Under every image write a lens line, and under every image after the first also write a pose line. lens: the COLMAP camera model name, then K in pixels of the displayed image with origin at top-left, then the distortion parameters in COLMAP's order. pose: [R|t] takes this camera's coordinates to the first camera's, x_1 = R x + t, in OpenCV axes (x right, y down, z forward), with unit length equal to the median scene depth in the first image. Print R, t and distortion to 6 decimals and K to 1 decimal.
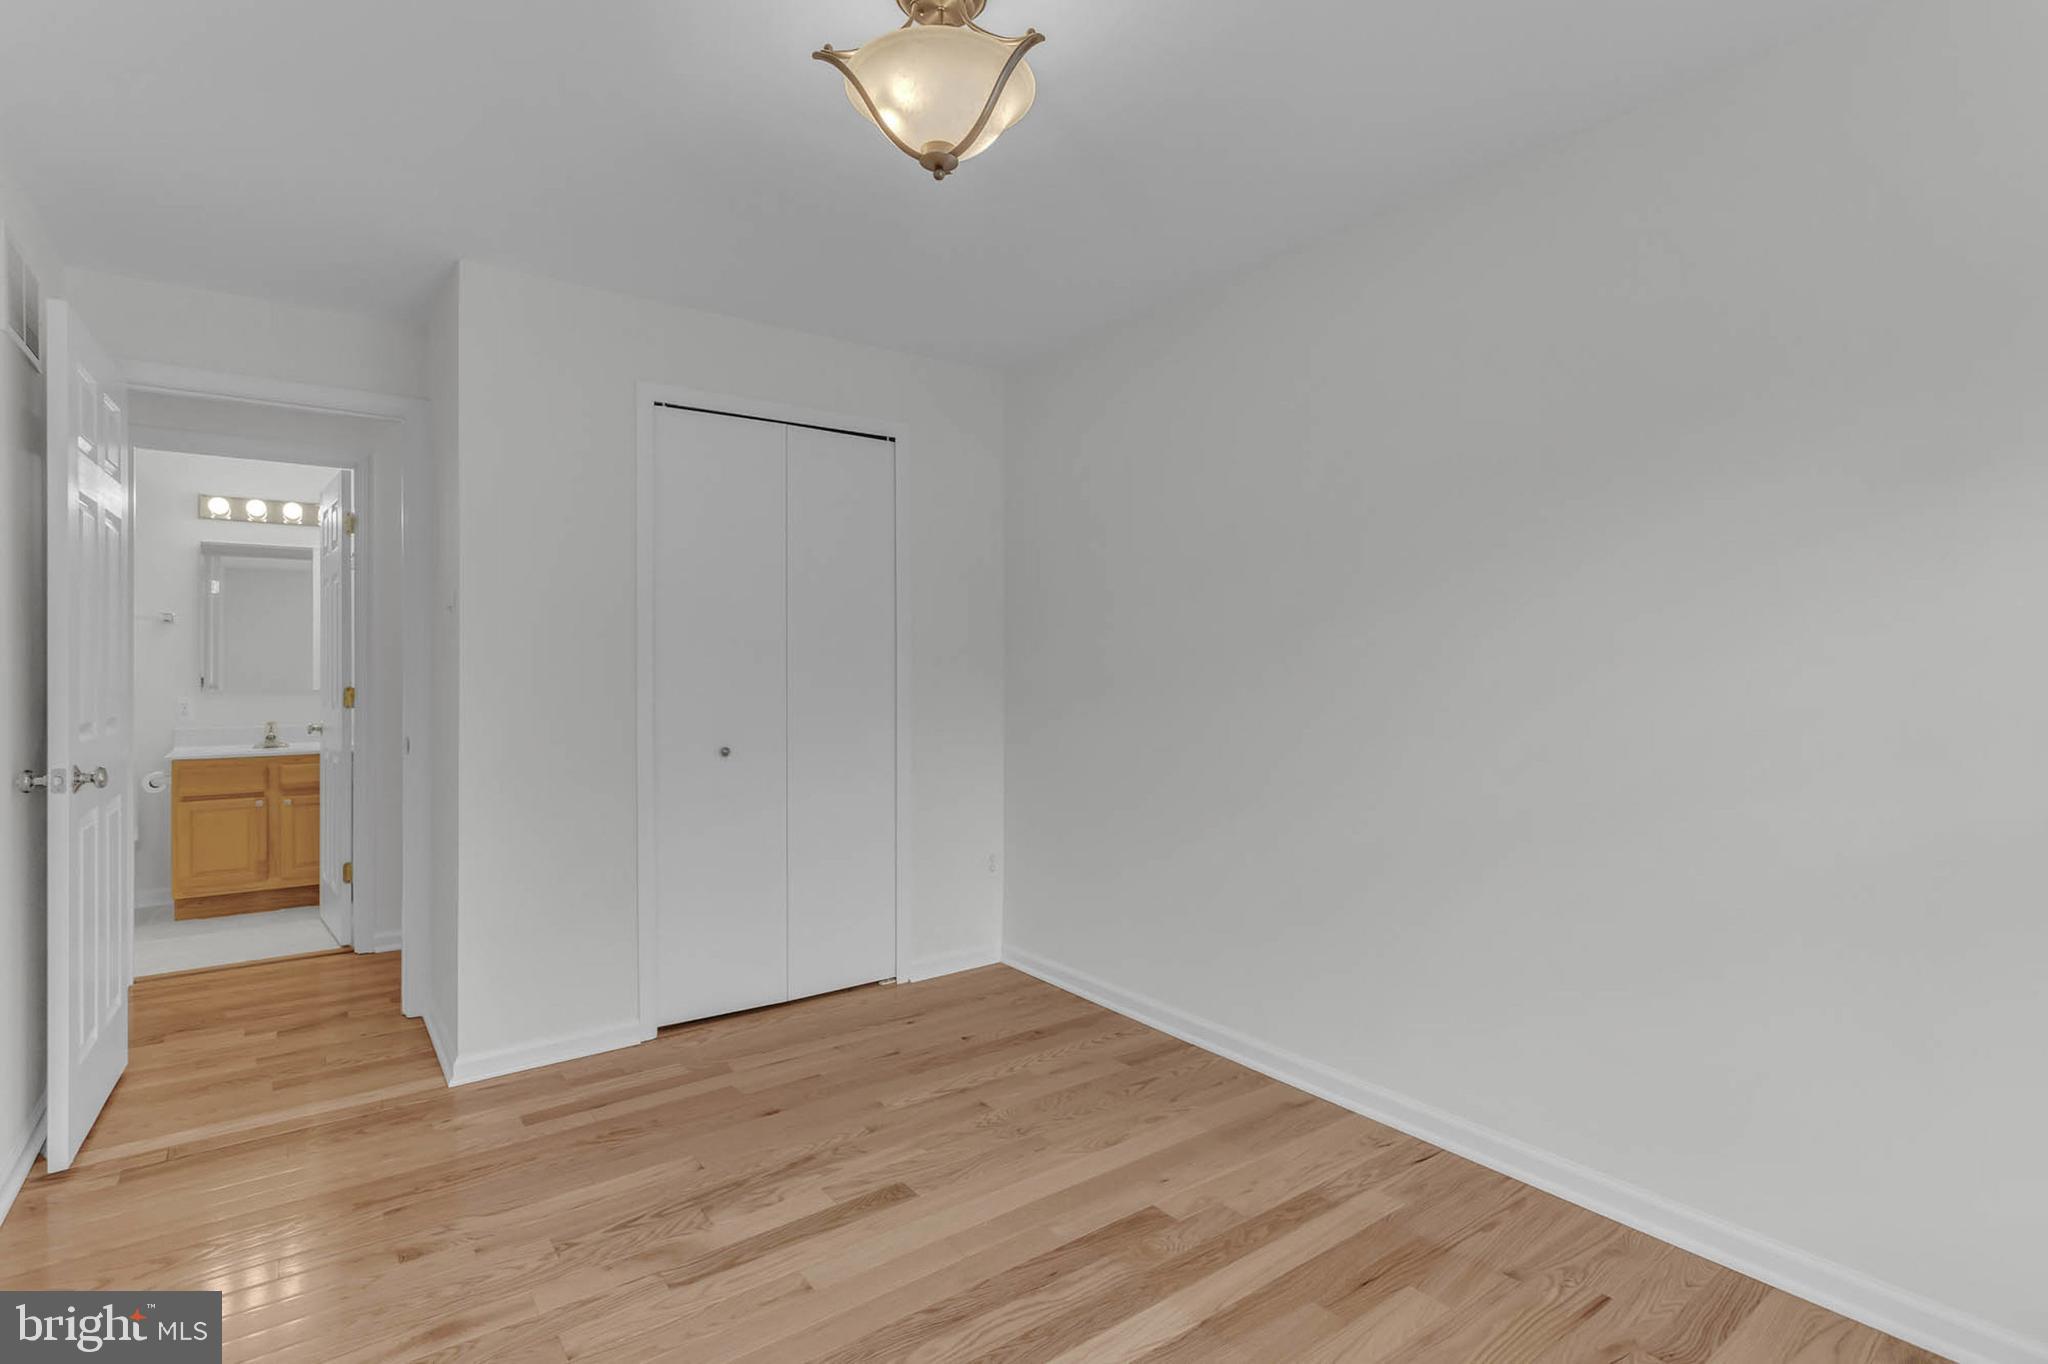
lens RADIAL K [[1008.8, 0, 1029.2], [0, 1008.8, 678.3], [0, 0, 1]] dist [0.004011, 0.000484]
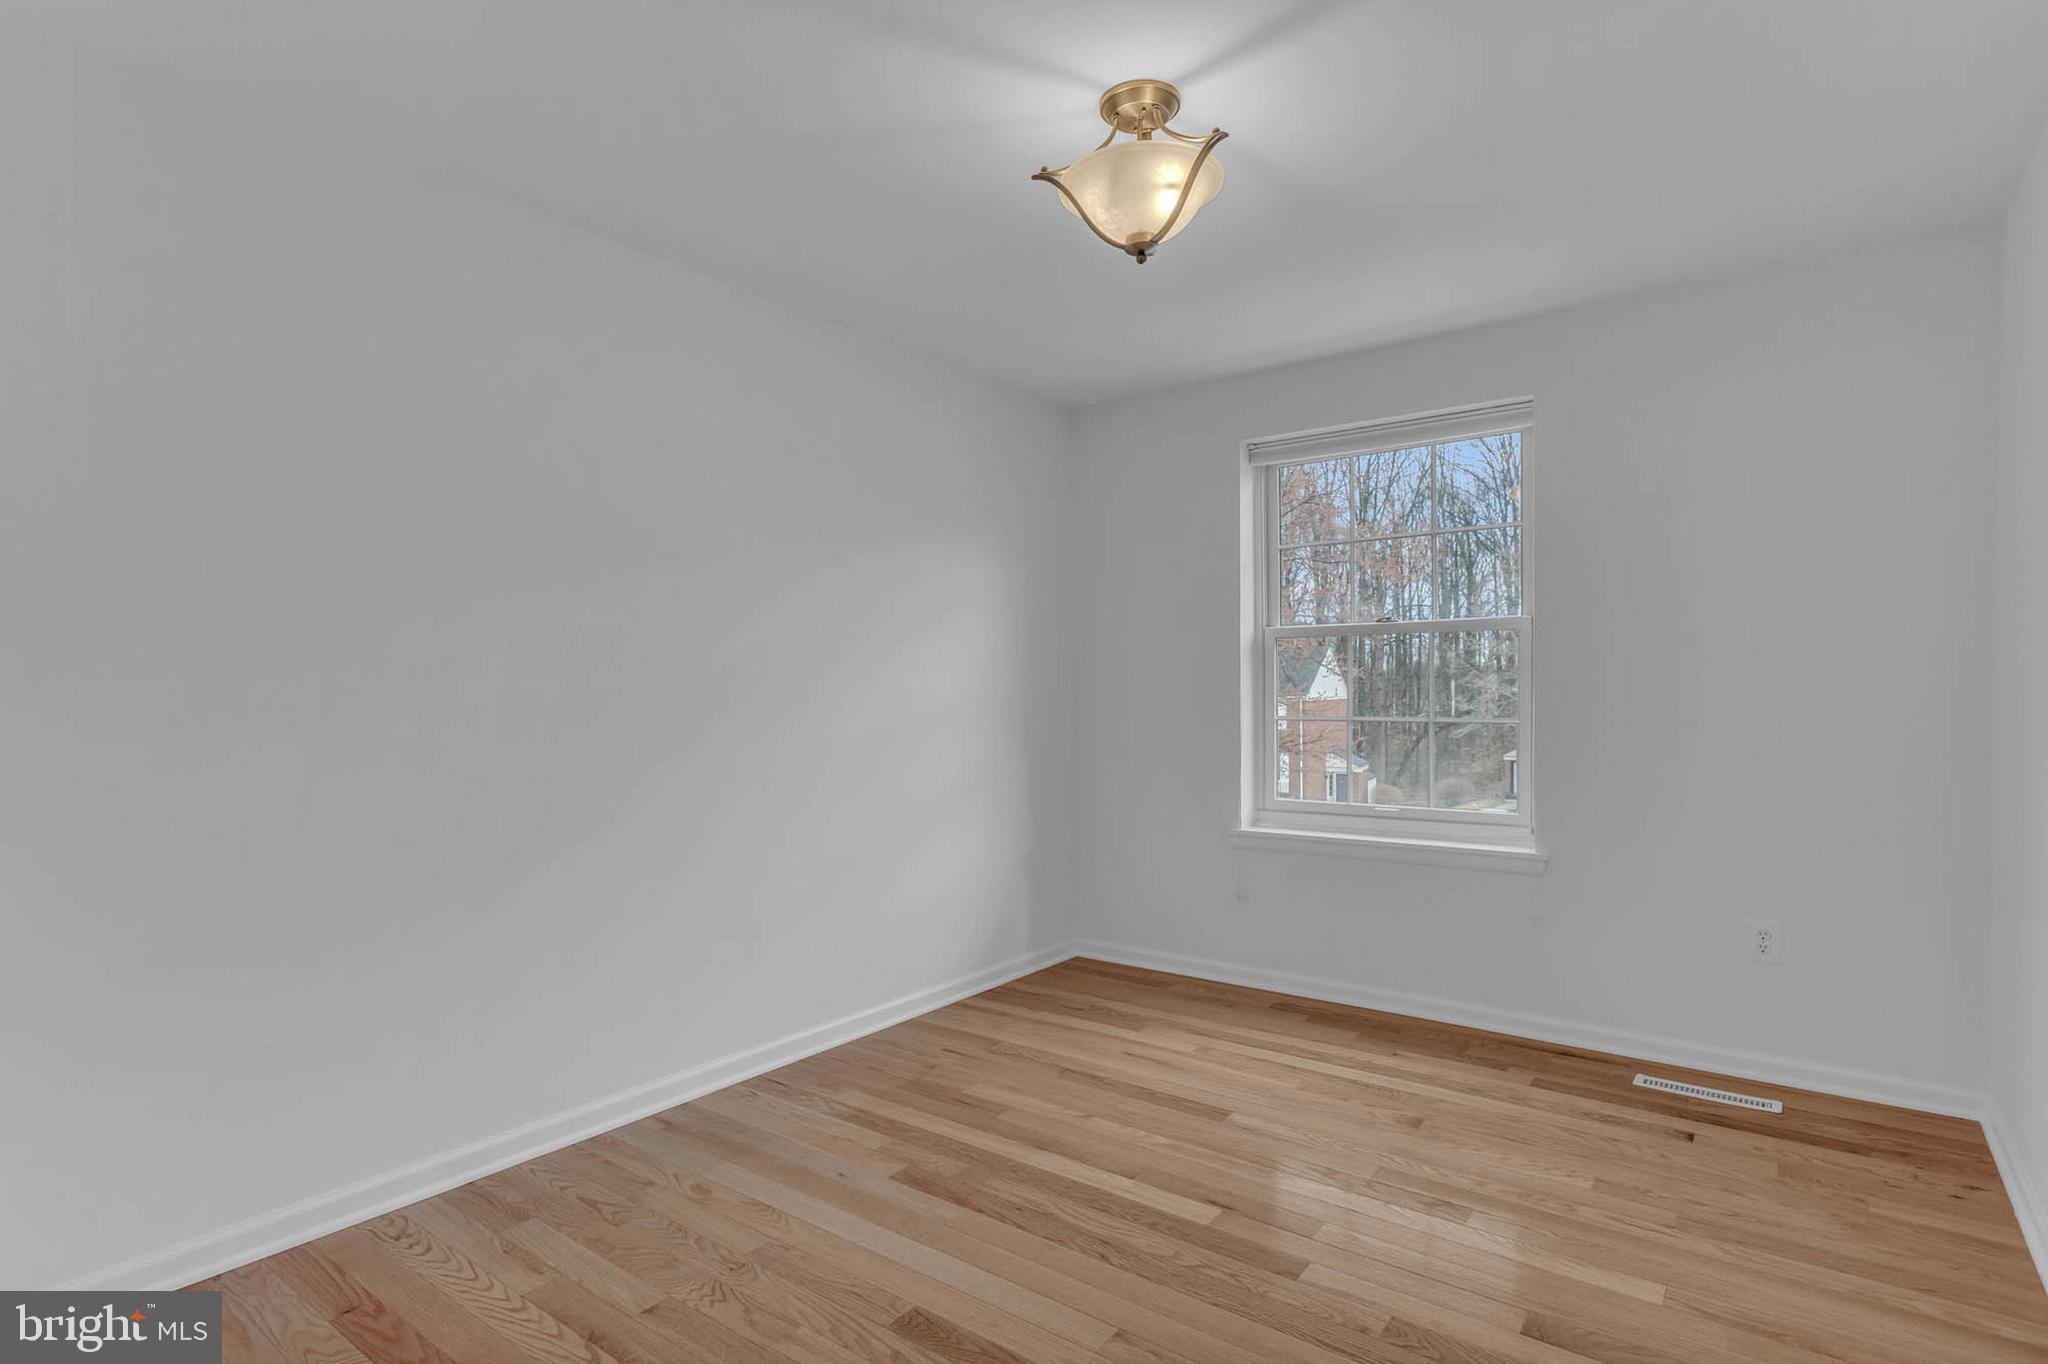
lens RADIAL K [[1008.8, 0, 1029.2], [0, 1008.8, 678.3], [0, 0, 1]] dist [0.004011, 0.000484]
pose [[-0.280065, 0.009901, 0.959930, -0.939817], [0.012692, 0.999898, -0.006610, 0.006503], [-0.959897, 0.010332, -0.280162, 1.145247]]
